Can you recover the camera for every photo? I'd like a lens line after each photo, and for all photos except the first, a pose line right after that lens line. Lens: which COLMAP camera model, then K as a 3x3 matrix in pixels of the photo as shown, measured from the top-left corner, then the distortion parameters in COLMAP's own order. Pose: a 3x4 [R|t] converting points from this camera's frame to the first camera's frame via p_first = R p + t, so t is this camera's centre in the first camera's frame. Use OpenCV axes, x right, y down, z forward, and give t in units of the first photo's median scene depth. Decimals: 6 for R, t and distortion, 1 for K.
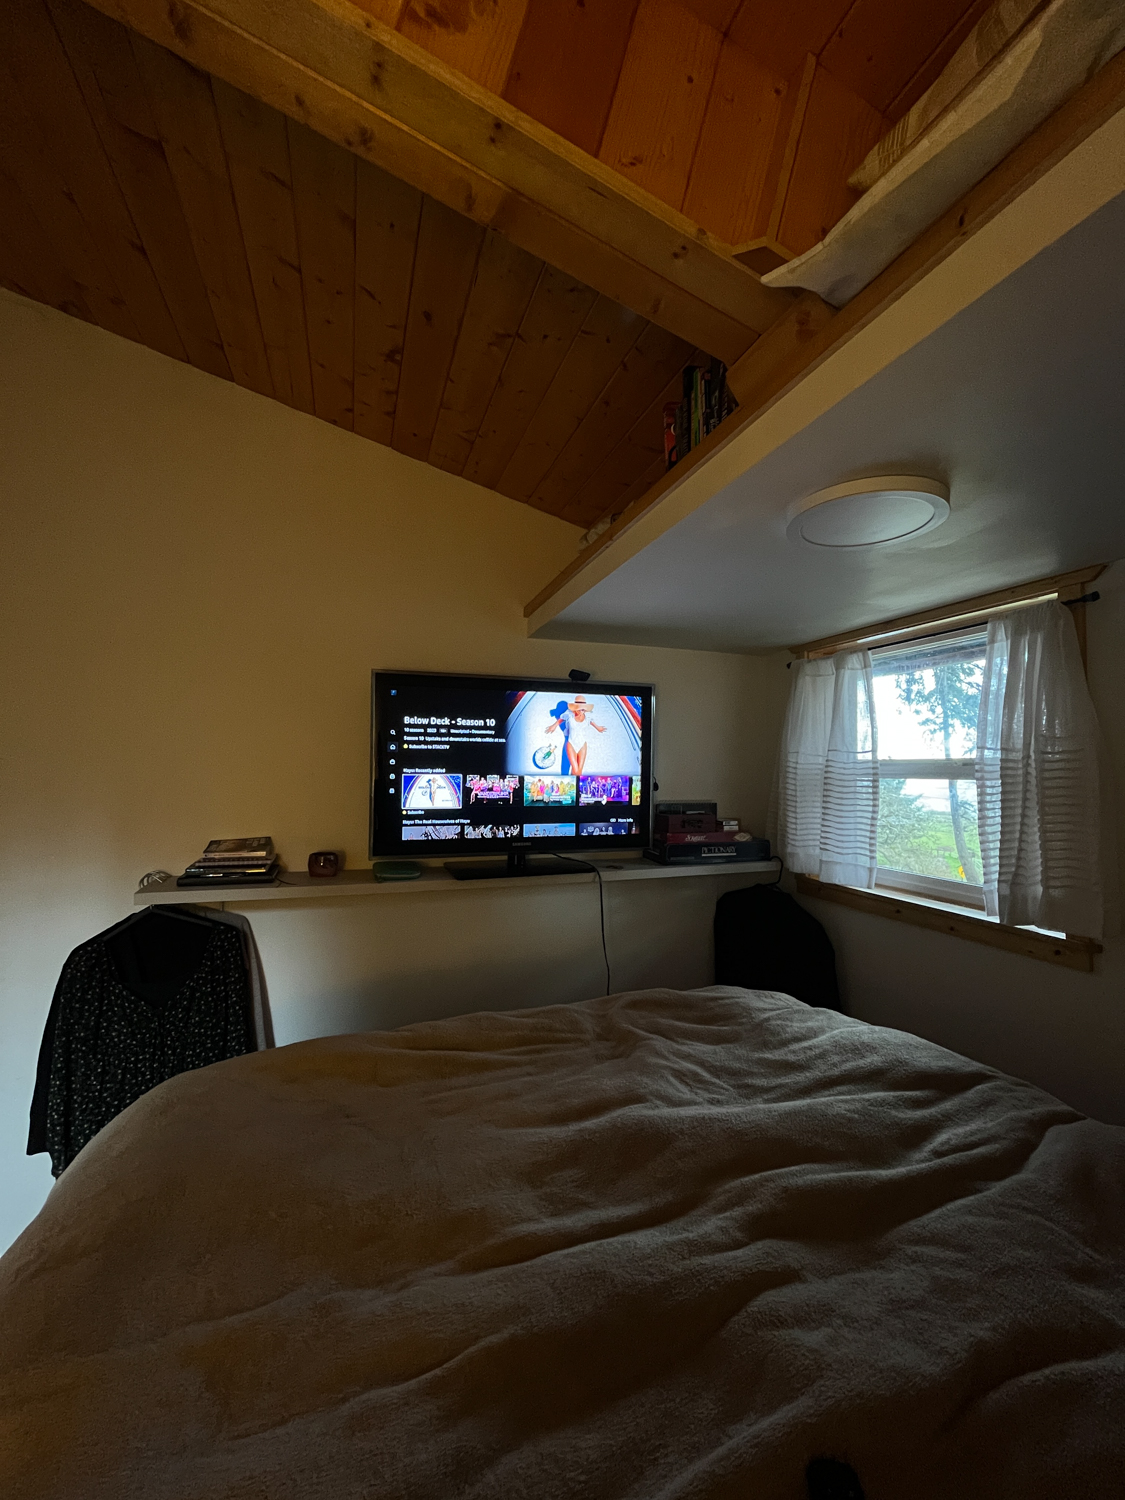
lens RADIAL K [[606.6, 0, 563.5], [0, 606.6, 749.4], [0, 0, 1]] dist [-0.001170, -0.000653]
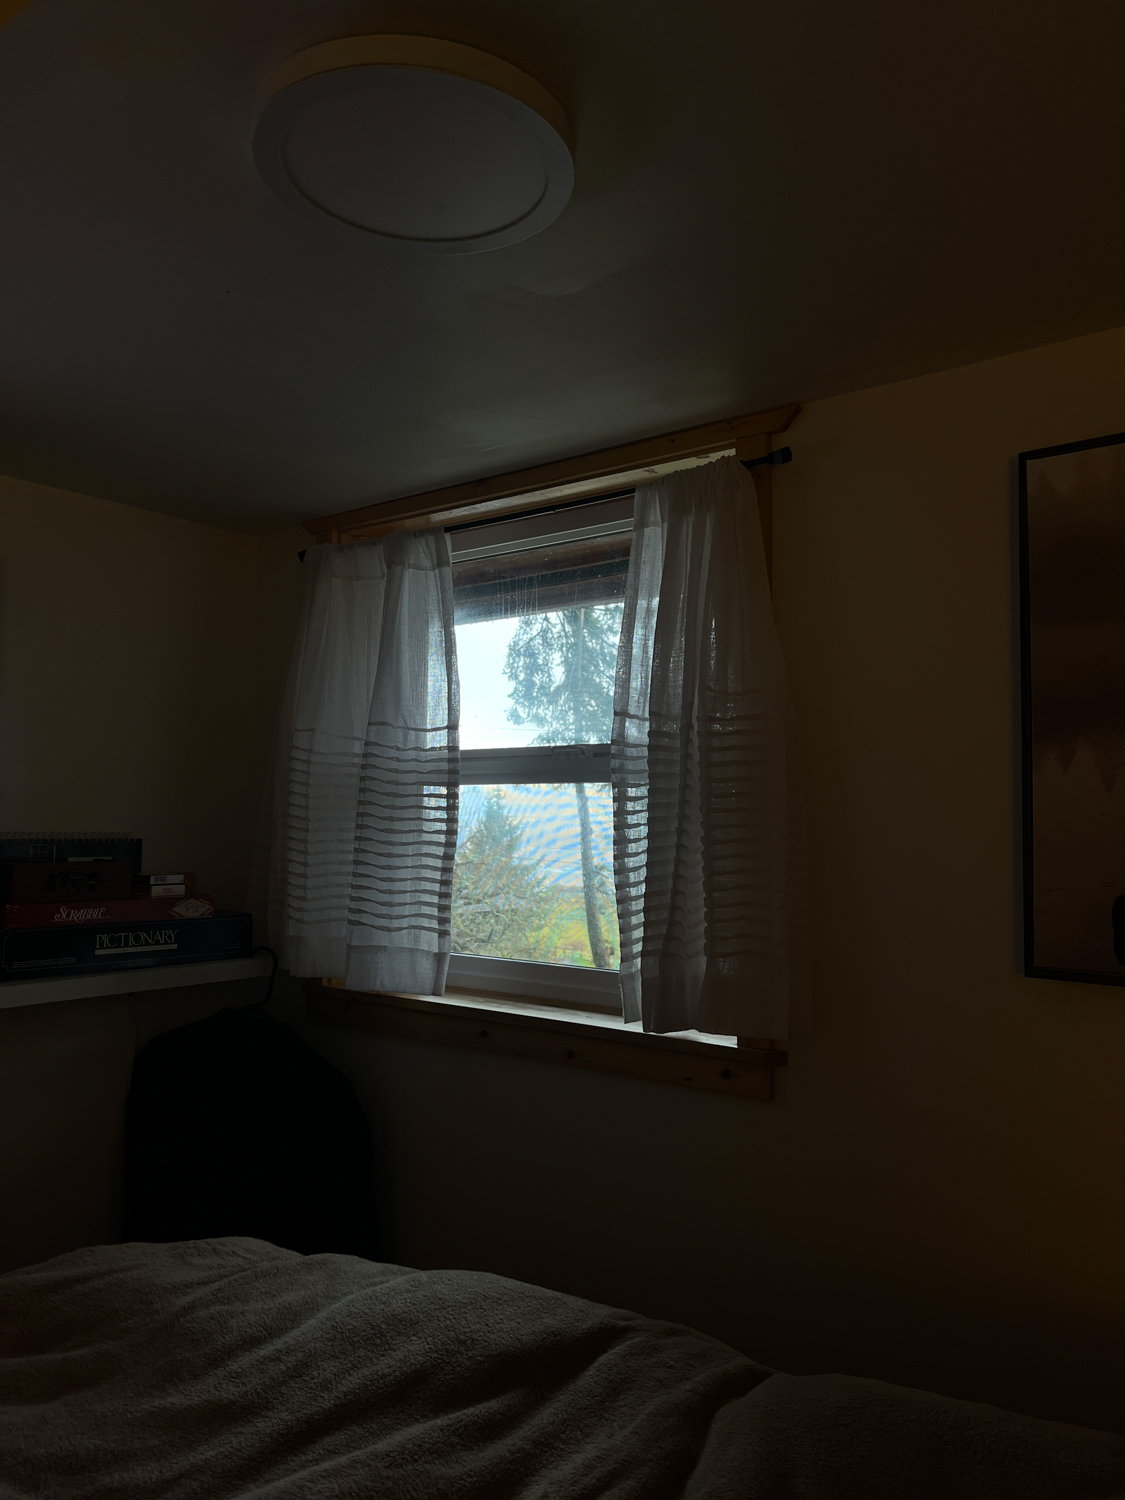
lens RADIAL K [[1145.4, 0, 560.1], [0, 1145.4, 744.5], [0, 0, 1]] dist [0.040434, -0.061443]
pose [[0.854421, 0.035851, 0.518343, 0.108640], [-0.019671, 0.999133, -0.036680, 0.066760], [-0.519209, 0.021144, 0.854386, 0.147470]]
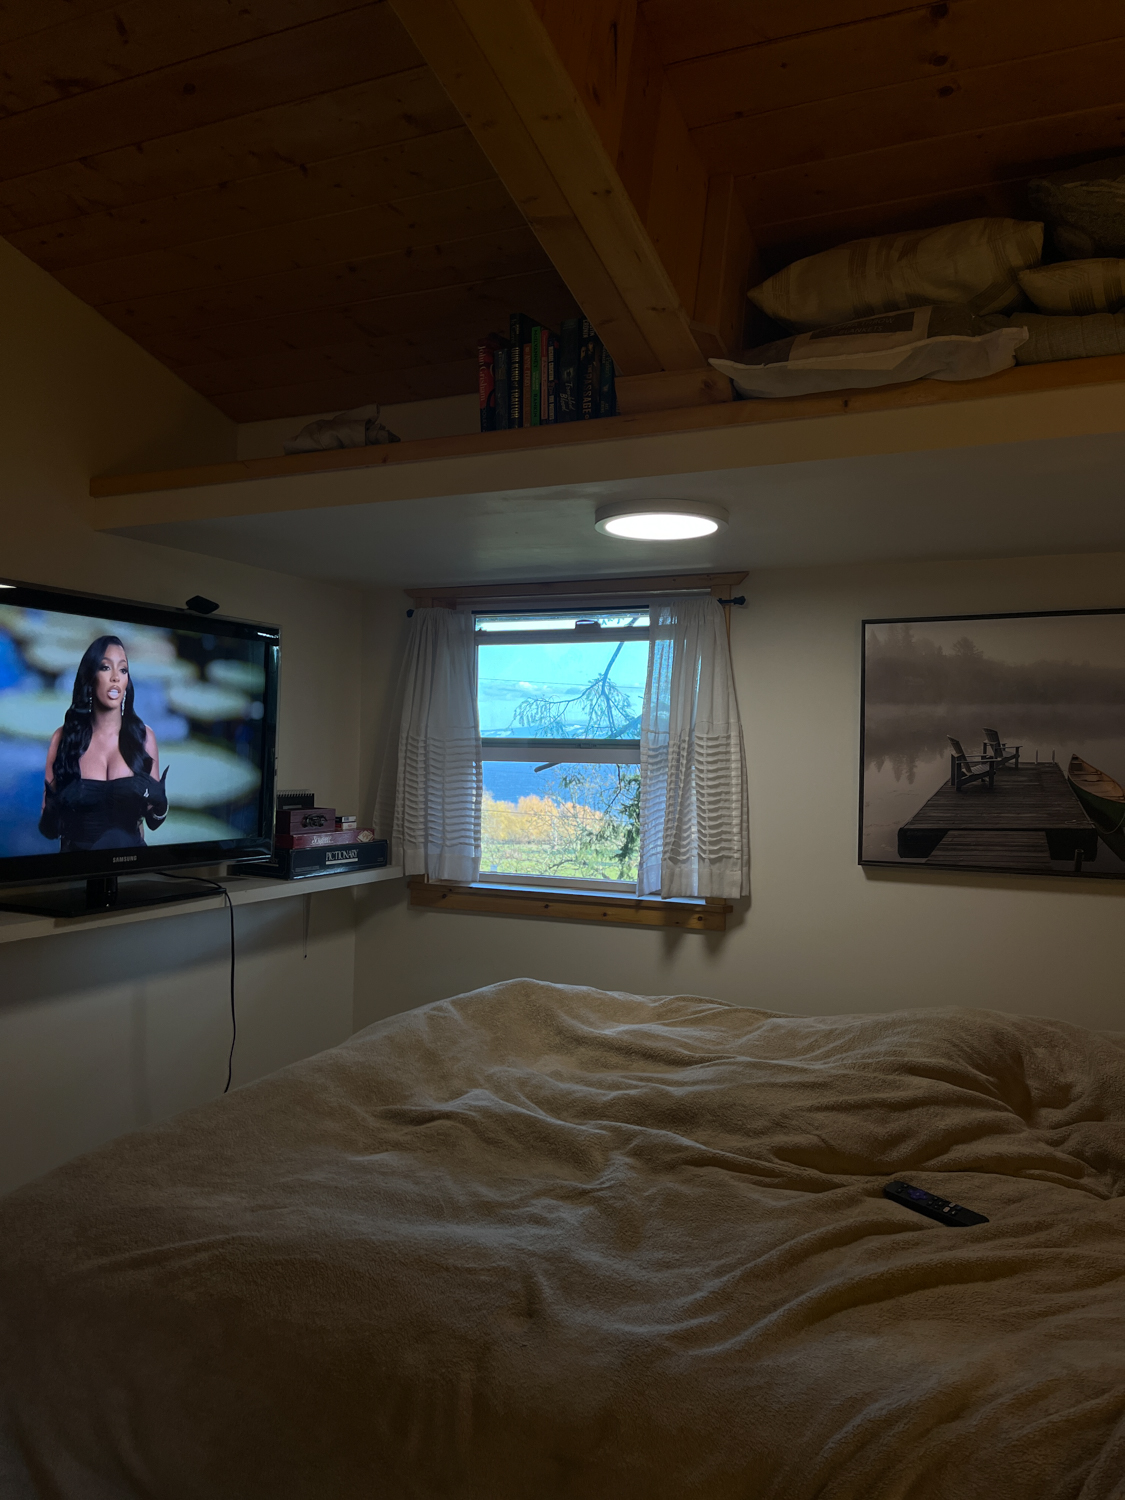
lens RADIAL K [[1145.4, 0, 560.5], [0, 1145.4, 752.3], [0, 0, 1]] dist [0.040434, -0.061443]
pose [[0.692943, 0.006716, 0.720961, -0.817094], [-0.036478, 0.999003, 0.025755, -0.008900], [-0.720069, -0.044146, 0.692497, -0.232996]]
